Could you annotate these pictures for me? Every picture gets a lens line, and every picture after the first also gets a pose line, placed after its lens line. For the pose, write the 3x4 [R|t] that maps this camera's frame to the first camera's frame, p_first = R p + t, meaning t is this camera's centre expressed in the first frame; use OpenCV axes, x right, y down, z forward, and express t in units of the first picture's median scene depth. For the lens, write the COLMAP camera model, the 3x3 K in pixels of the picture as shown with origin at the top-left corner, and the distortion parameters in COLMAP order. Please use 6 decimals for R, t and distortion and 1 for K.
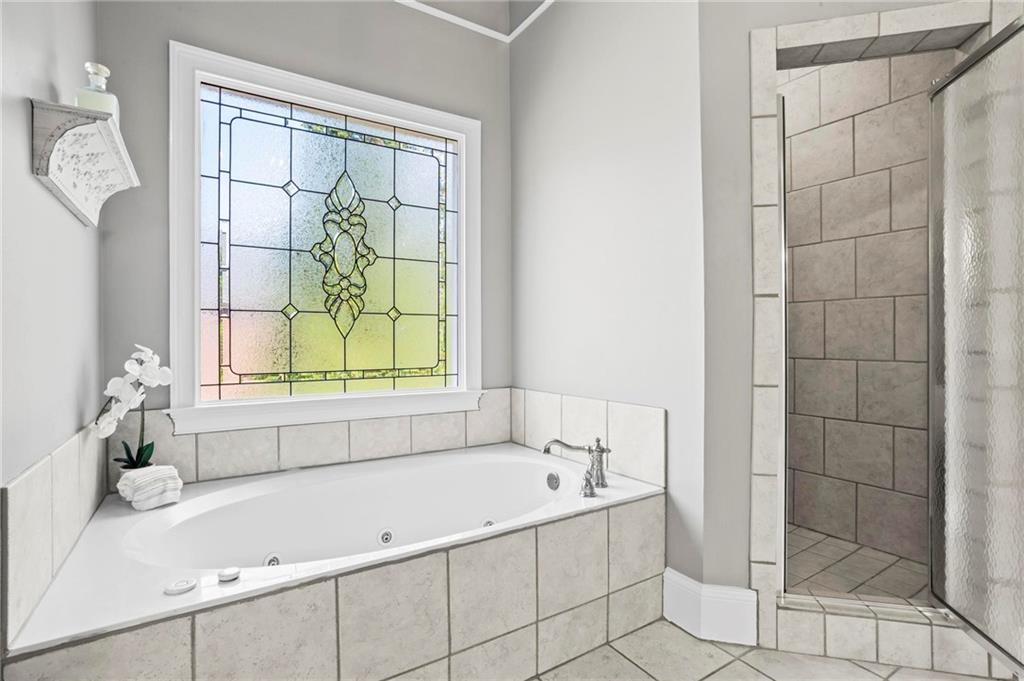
lens RADIAL K [[498.9, 0, 507.4], [0, 498.9, 338.1], [0, 0, 1]] dist [-0.057093, 0.034993]
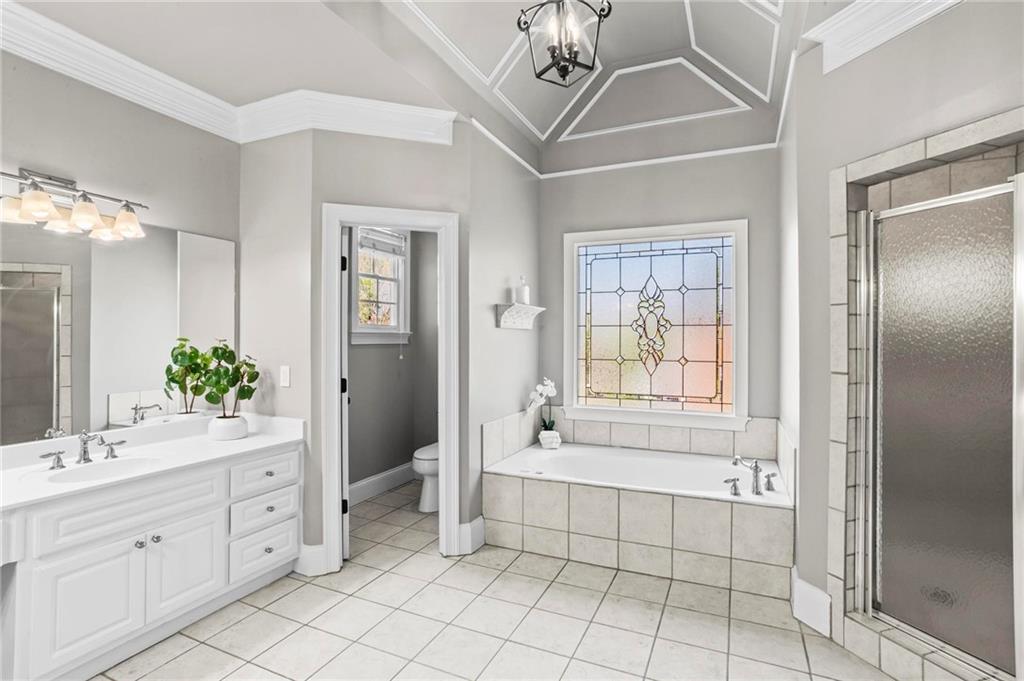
lens RADIAL K [[498.9, 0, 507.4], [0, 498.9, 338.1], [0, 0, 1]] dist [-0.057093, 0.034993]
pose [[0.546364, 0.003642, -0.837540, 0.935528], [-0.005851, 0.999983, 0.000532, -0.143865], [0.837528, 0.004610, 0.546376, -0.372575]]
